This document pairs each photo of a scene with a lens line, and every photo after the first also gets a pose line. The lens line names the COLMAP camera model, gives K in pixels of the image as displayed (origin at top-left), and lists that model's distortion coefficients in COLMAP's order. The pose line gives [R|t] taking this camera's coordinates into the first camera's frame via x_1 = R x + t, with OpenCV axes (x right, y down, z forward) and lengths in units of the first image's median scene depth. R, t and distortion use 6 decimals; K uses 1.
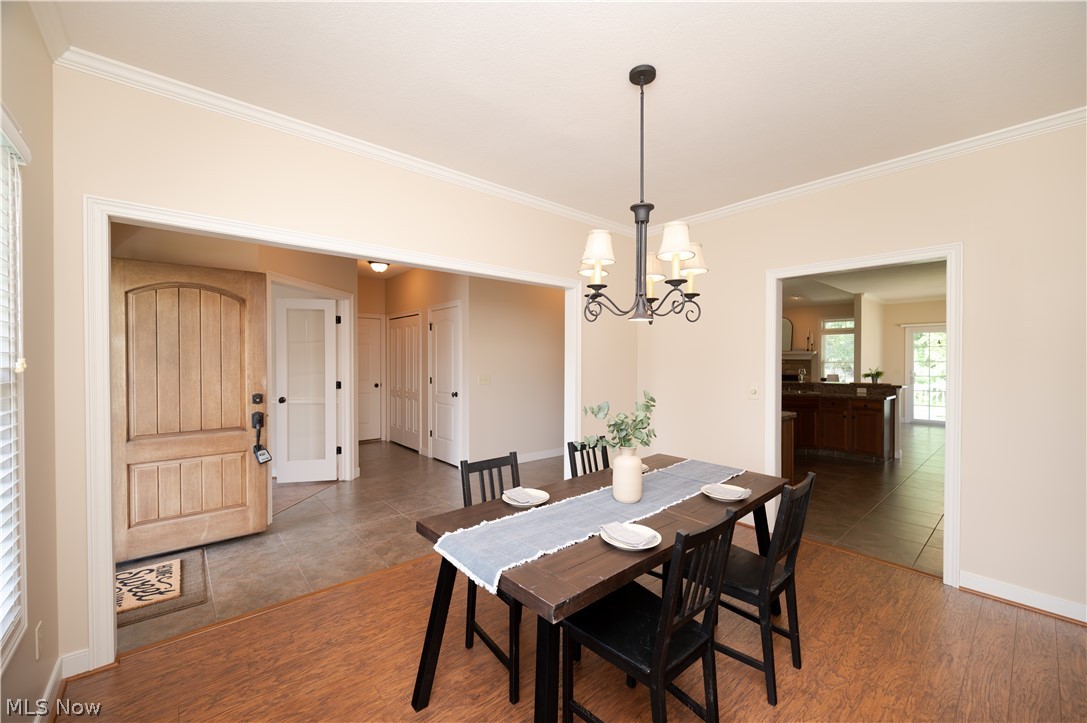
lens RADIAL K [[449.1, 0, 552.2], [0, 449.1, 364.2], [0, 0, 1]] dist [-0.003367, -0.000108]
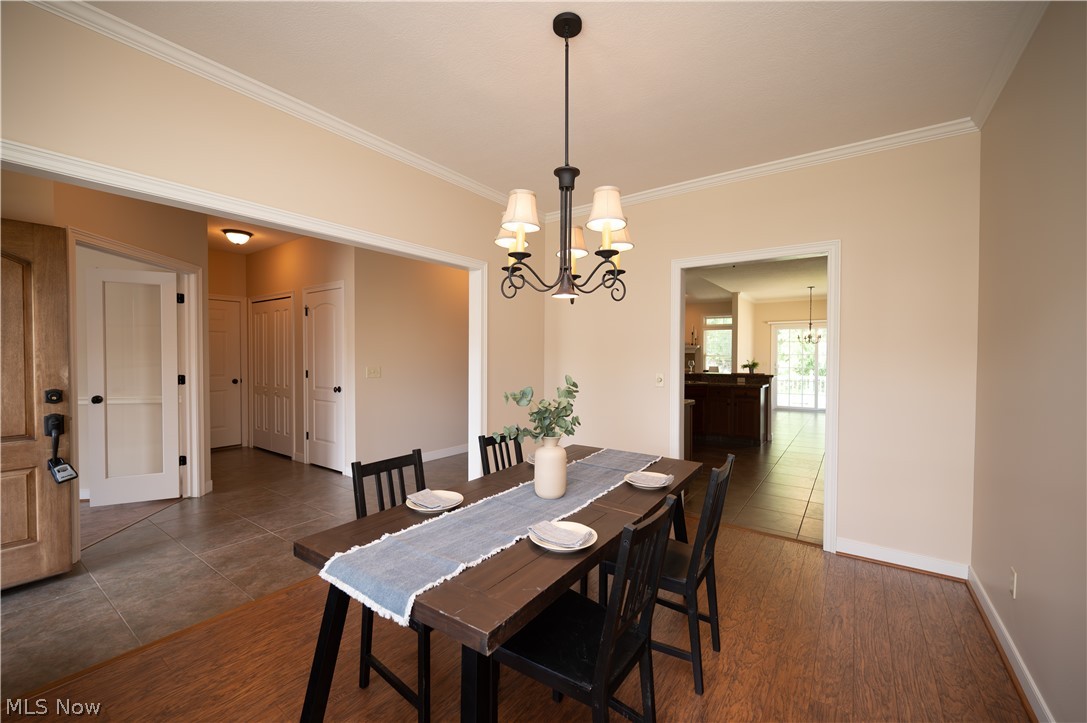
lens RADIAL K [[449.1, 0, 552.2], [0, 449.1, 364.2], [0, 0, 1]] dist [-0.003367, -0.000108]
pose [[0.970837, -0.003672, 0.239711, -0.041955], [0.002532, 0.999984, 0.005064, 0.030326], [-0.239726, -0.004309, 0.970831, 0.110118]]
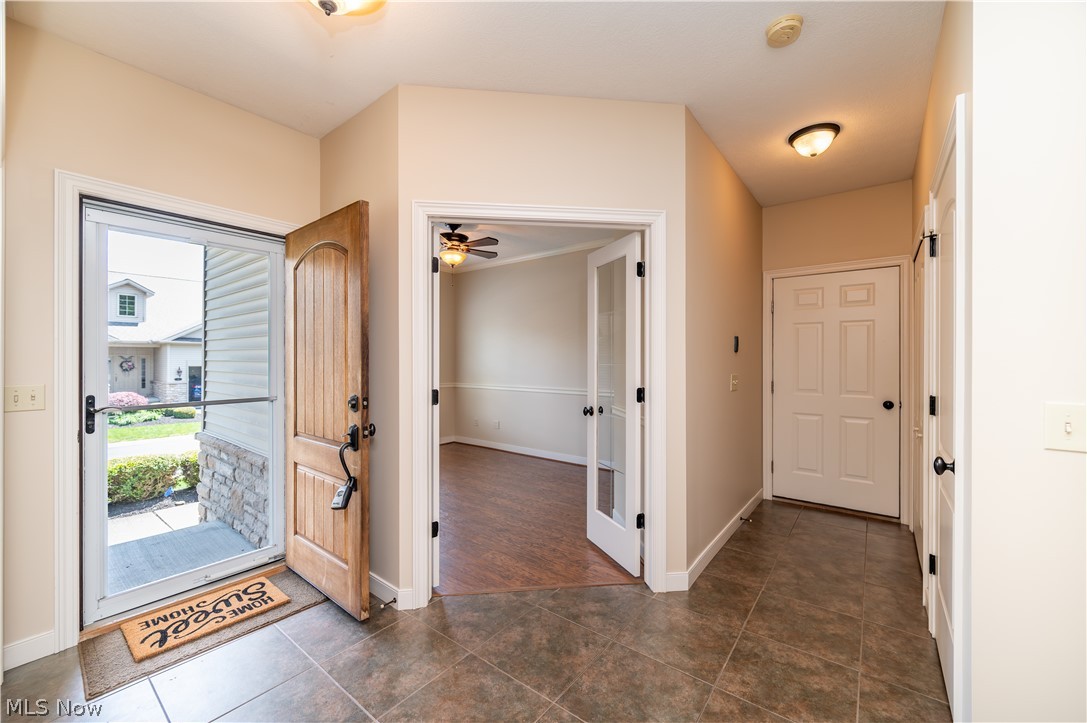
lens RADIAL K [[439.0, 0, 550.3], [0, 439.0, 363.2], [0, 0, 1]] dist [-0.002449, 0.000123]
pose [[0.188978, 0.005634, -0.981965, -0.006919], [-0.016220, 0.999865, 0.002615, 0.019324], [0.981847, 0.015433, 0.189044, 1.337548]]
